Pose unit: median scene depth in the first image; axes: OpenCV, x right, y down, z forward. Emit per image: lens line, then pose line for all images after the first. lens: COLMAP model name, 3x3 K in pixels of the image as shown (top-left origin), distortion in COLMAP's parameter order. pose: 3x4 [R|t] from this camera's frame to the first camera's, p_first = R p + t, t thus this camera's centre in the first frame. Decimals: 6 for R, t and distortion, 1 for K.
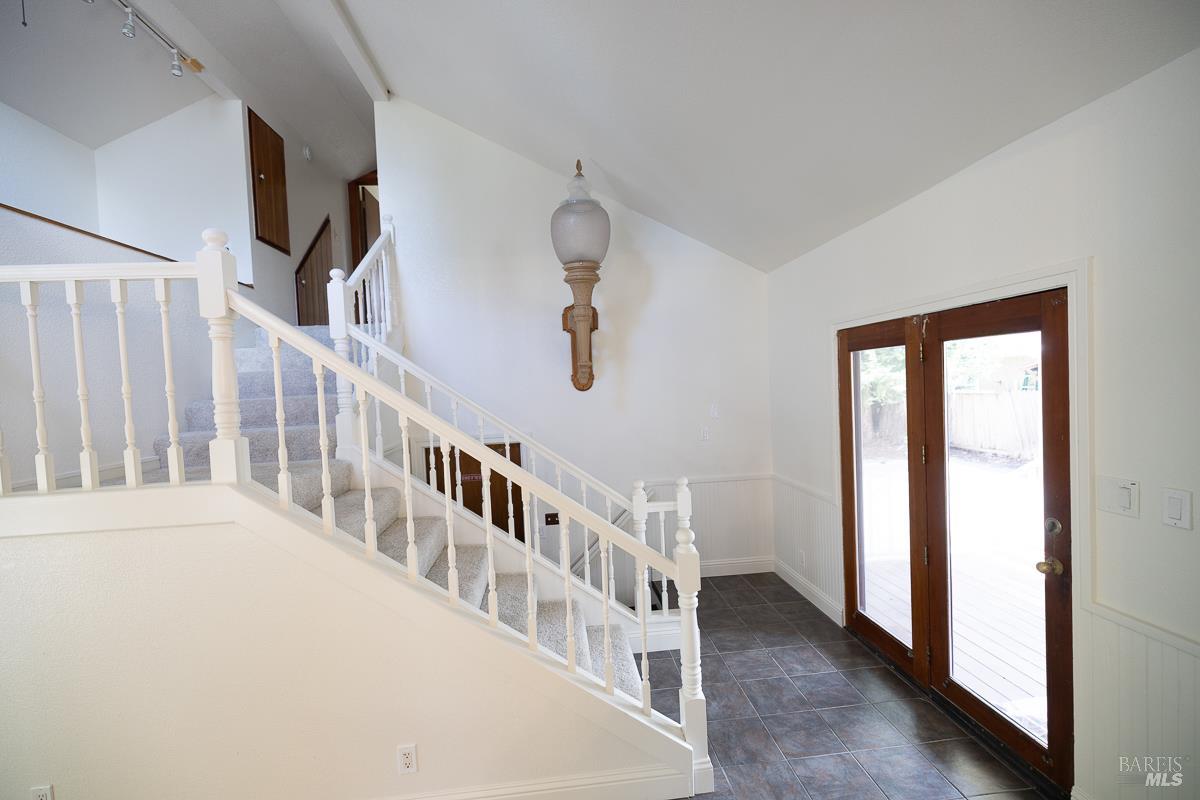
lens RADIAL K [[501.5, 0, 598.4], [0, 501.5, 397.7], [0, 0, 1]] dist [0.001966, -0.000682]
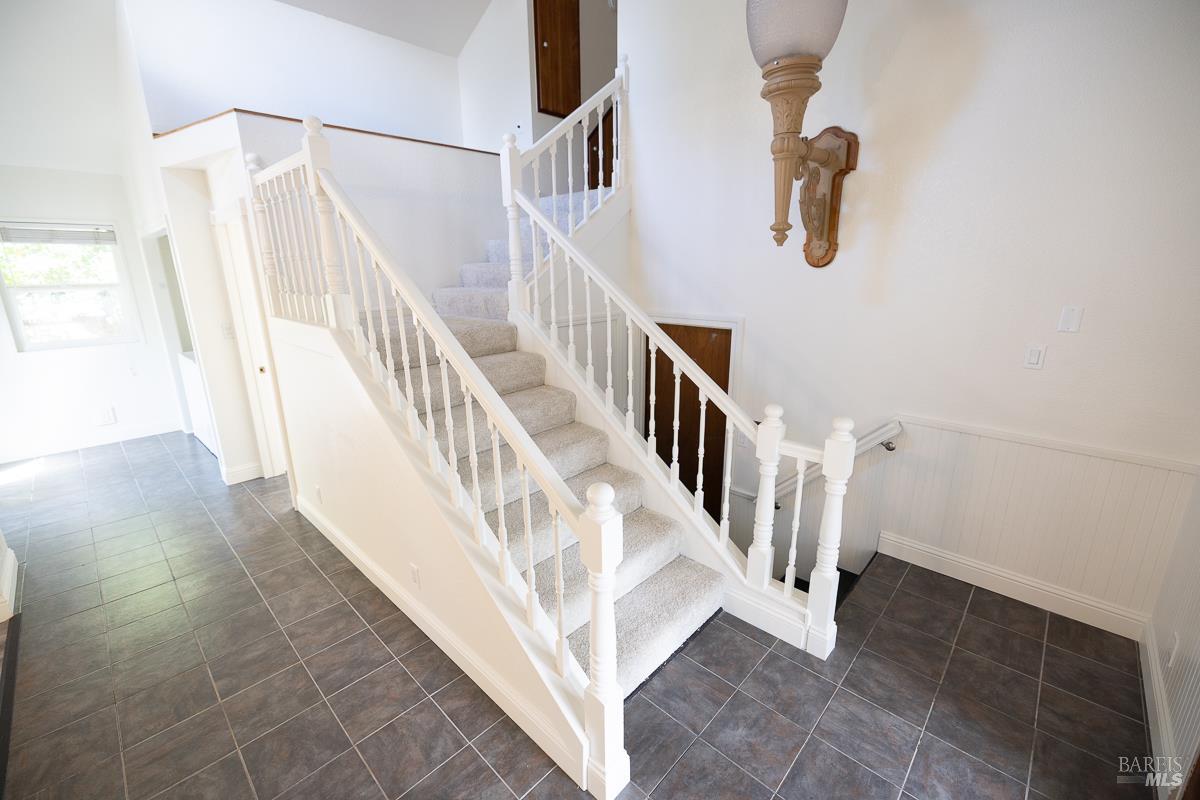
lens RADIAL K [[501.5, 0, 594.1], [0, 501.5, 397.2], [0, 0, 1]] dist [0.001966, -0.000682]
pose [[0.648855, 0.227566, -0.726086, 0.422628], [-0.036289, 0.962400, 0.269201, -0.021024], [0.760046, -0.148323, 0.632716, 0.392282]]
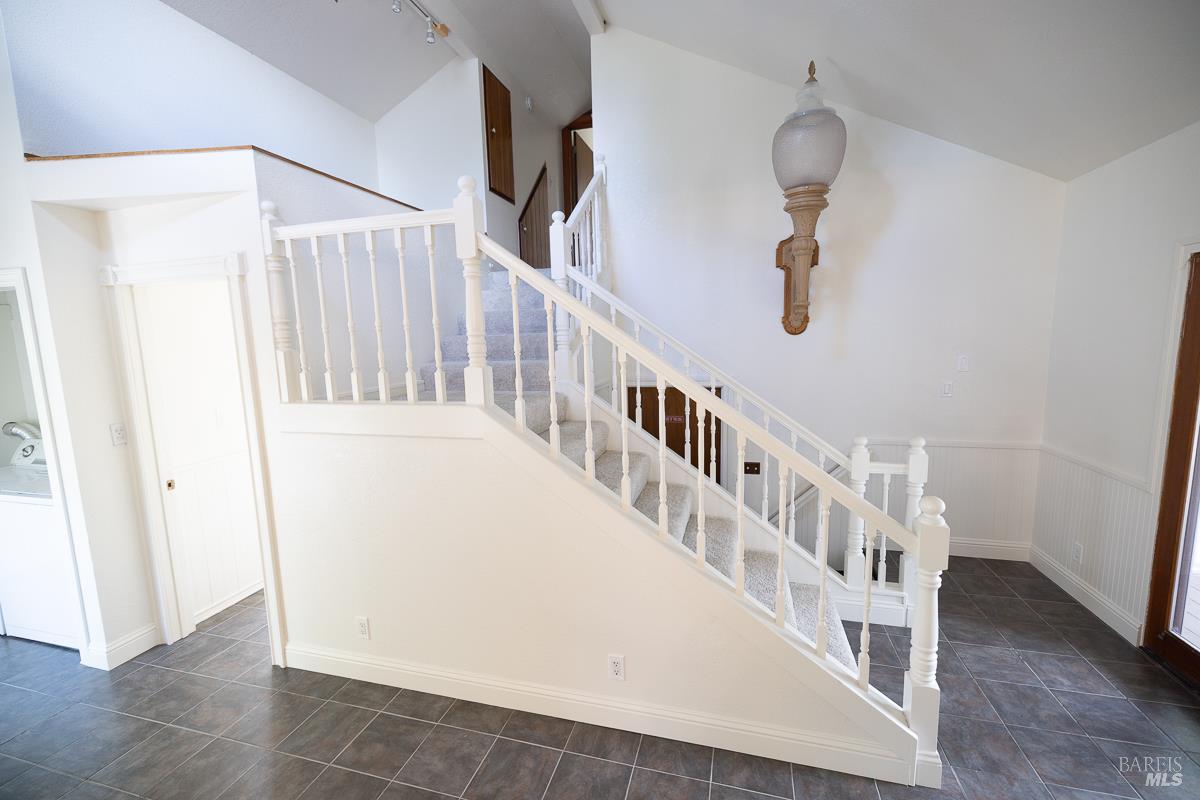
lens RADIAL K [[501.5, 0, 599.1], [0, 501.5, 399.6], [0, 0, 1]] dist [0.001966, -0.000682]
pose [[0.932491, 0.065435, -0.355215, -0.041142], [-0.025583, 0.992948, 0.115753, 0.009928], [0.360285, -0.098851, 0.927590, 0.019198]]
